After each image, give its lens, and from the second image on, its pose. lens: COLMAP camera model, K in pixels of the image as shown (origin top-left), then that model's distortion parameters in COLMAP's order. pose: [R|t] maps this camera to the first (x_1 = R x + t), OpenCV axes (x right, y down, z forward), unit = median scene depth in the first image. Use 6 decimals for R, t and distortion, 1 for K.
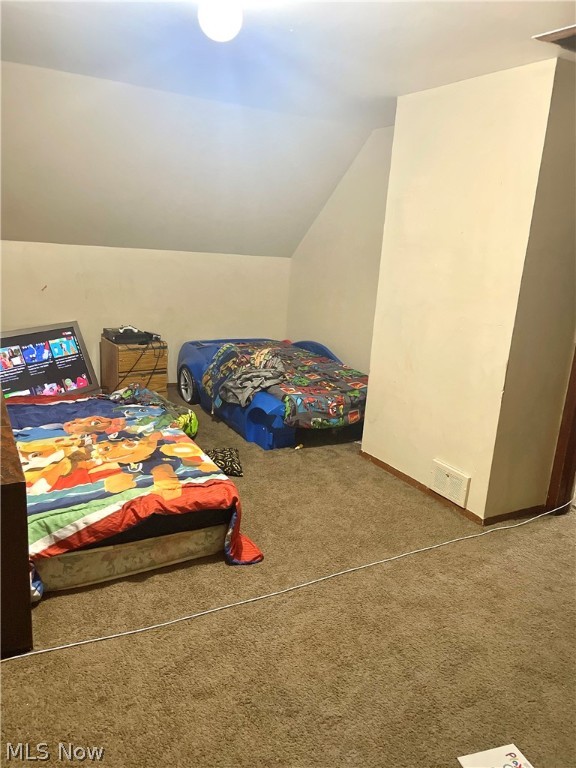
lens RADIAL K [[581.6, 0, 294.3], [0, 581.6, 381.7], [0, 0, 1]] dist [0.079334, -0.116574]
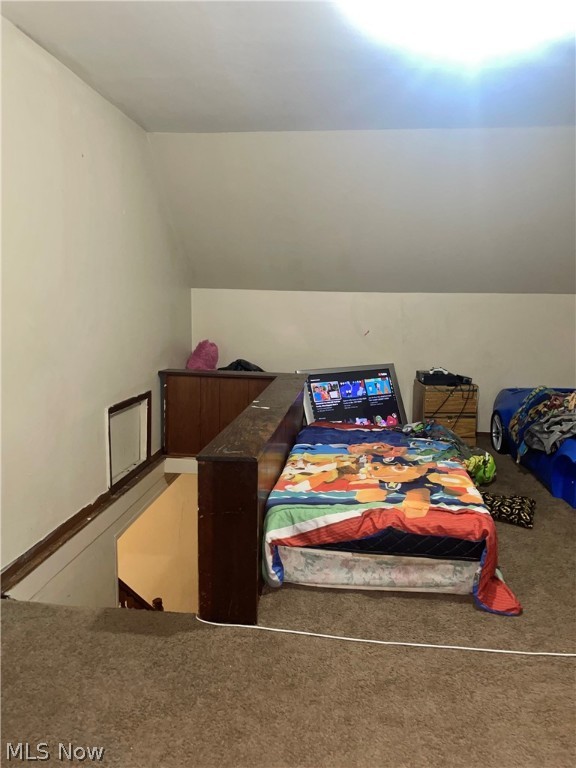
lens RADIAL K [[581.6, 0, 284.9], [0, 581.6, 378.9], [0, 0, 1]] dist [0.079334, -0.116574]
pose [[0.810011, 0.019823, -0.586080, 0.143679], [-0.096801, 0.990238, -0.100295, 0.079581], [0.578370, 0.137973, 0.804022, 0.077910]]
